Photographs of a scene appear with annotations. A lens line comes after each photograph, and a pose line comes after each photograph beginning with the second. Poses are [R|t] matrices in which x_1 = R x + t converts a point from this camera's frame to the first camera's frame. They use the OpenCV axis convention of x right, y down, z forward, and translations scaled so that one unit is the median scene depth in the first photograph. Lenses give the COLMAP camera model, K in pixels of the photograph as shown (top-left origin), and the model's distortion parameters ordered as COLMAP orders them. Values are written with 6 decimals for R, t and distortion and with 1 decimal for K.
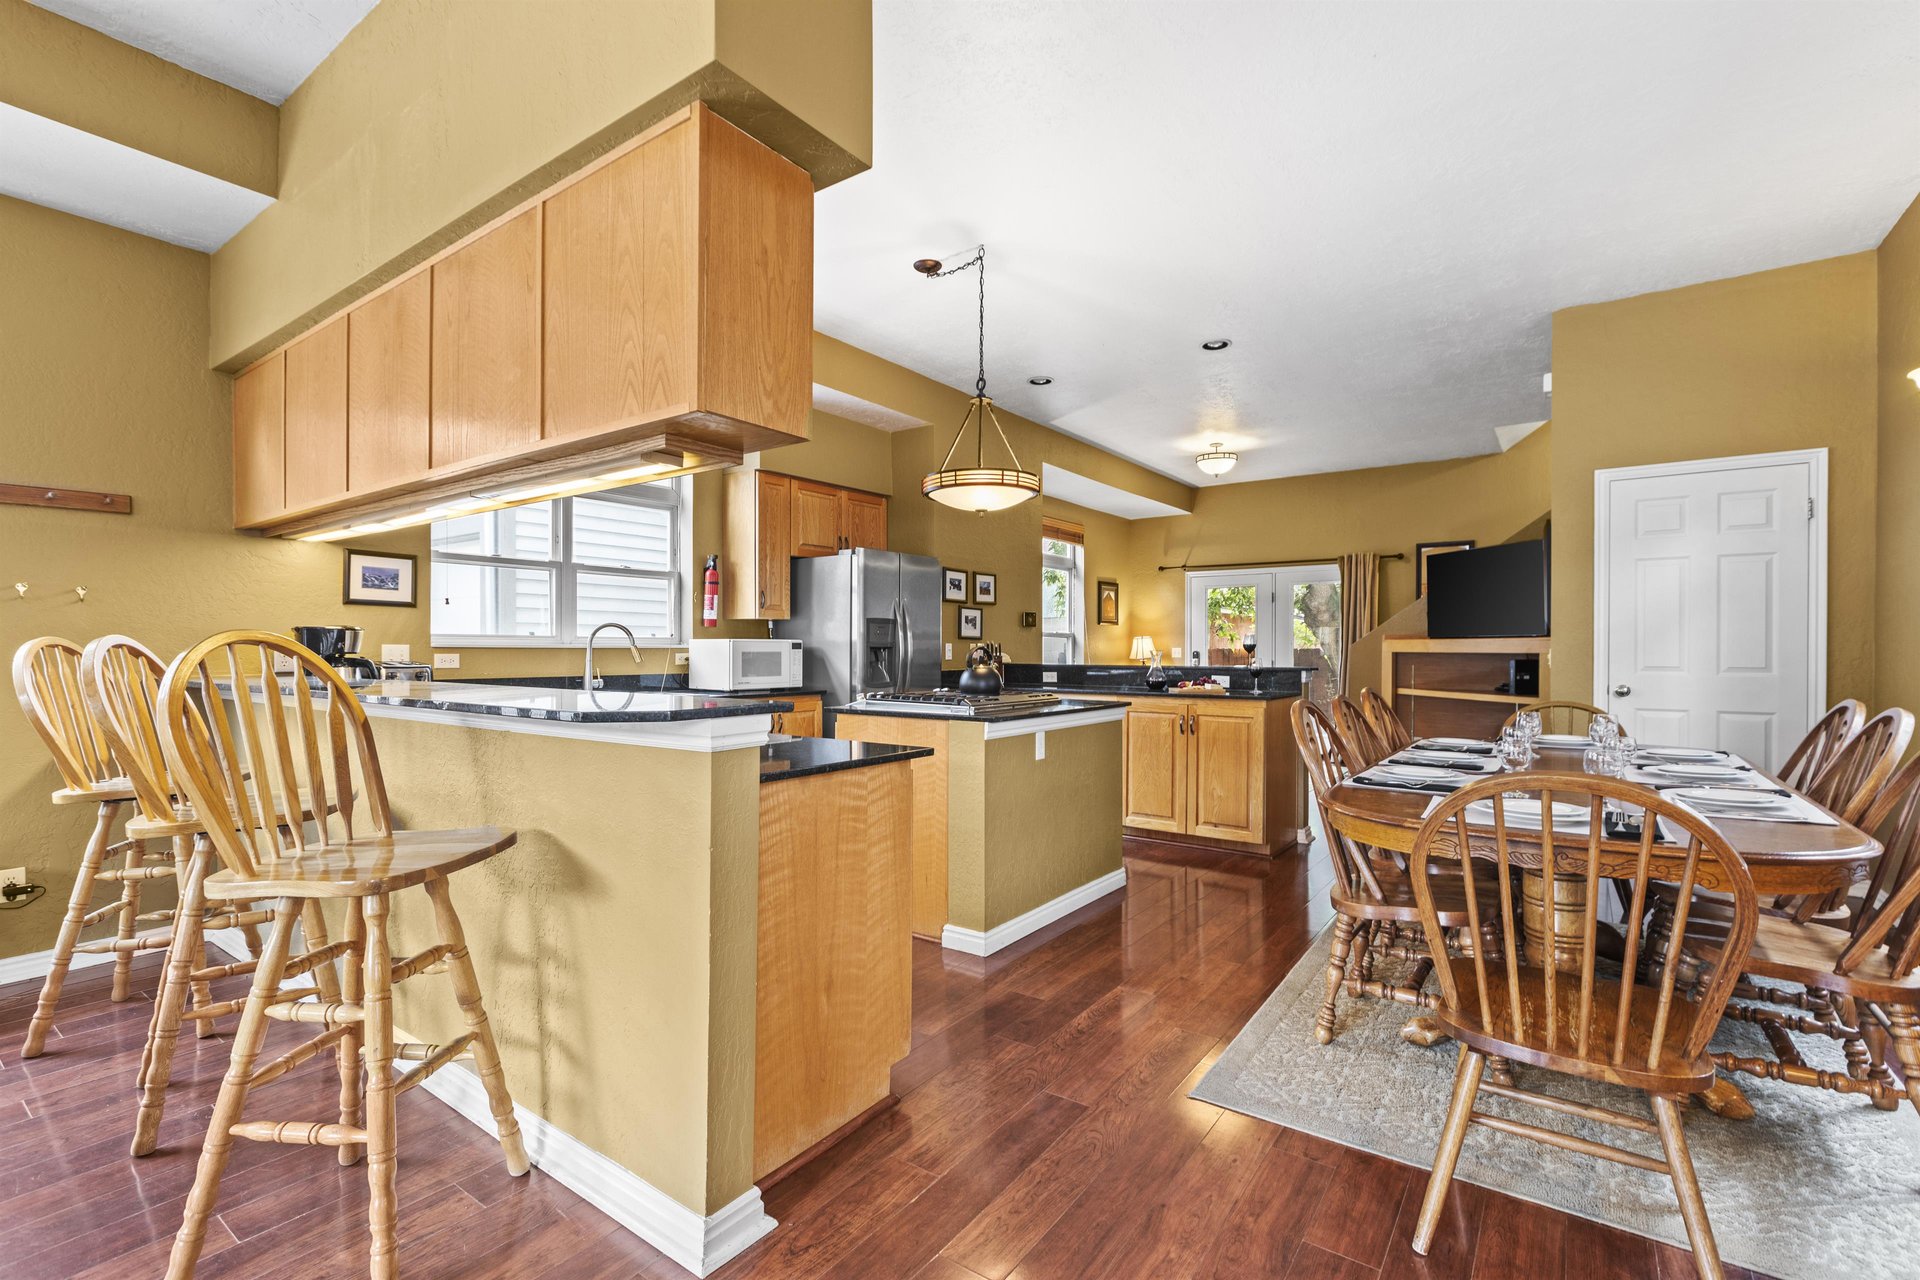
lens RADIAL K [[851.5, 0, 960.0], [0, 851.5, 640.0], [0, 0, 1]] dist [0.001811, 0.000322]
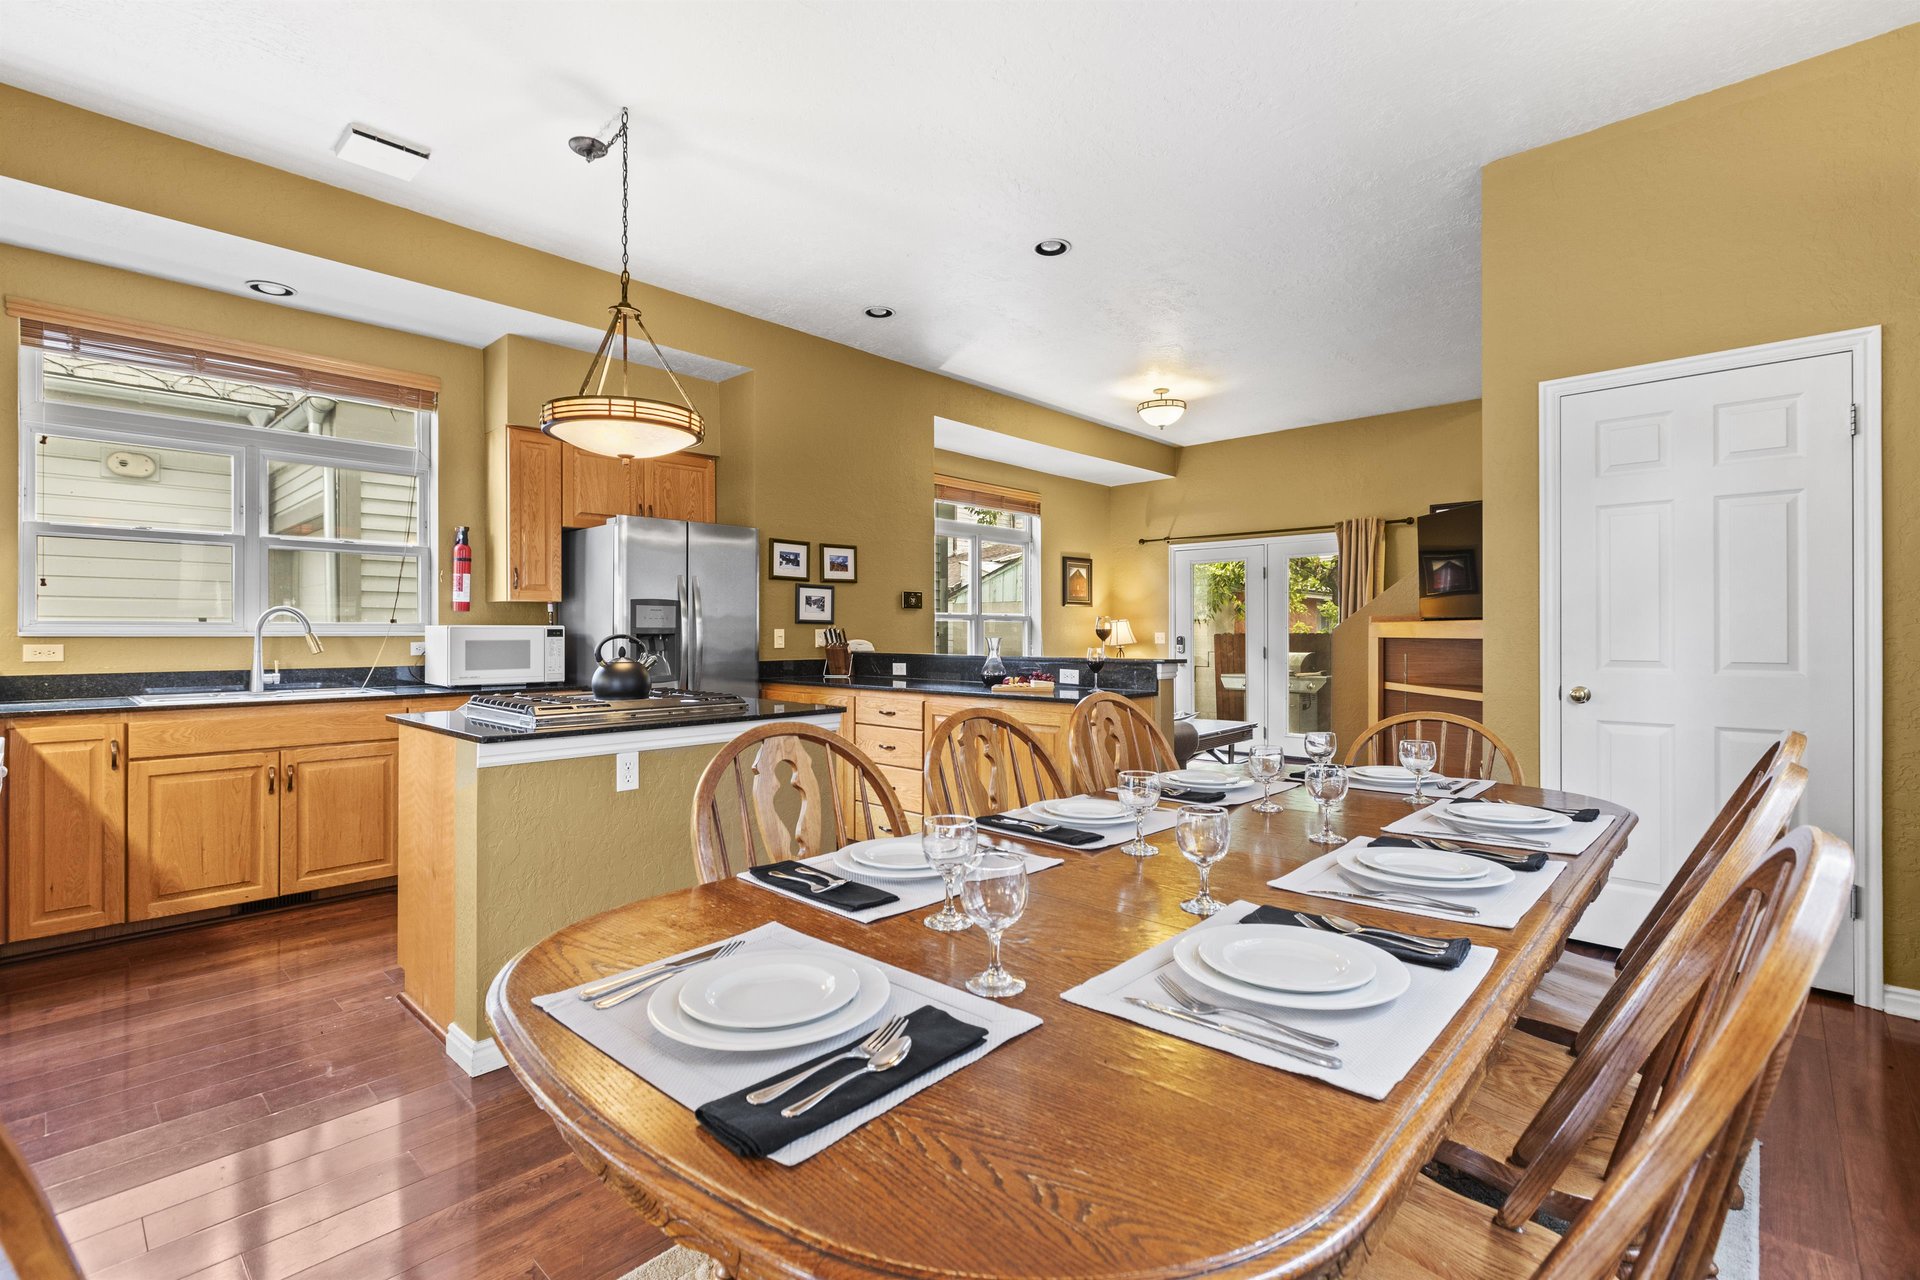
lens RADIAL K [[857.6, 0, 959.5], [0, 857.6, 619.0], [0, 0, 1]] dist [-0.000110, -0.000181]
pose [[0.992446, -0.004445, -0.122601, 0.269976], [0.003789, 0.999977, -0.005582, -0.000359], [0.122623, 0.005076, 0.992440, 0.180106]]
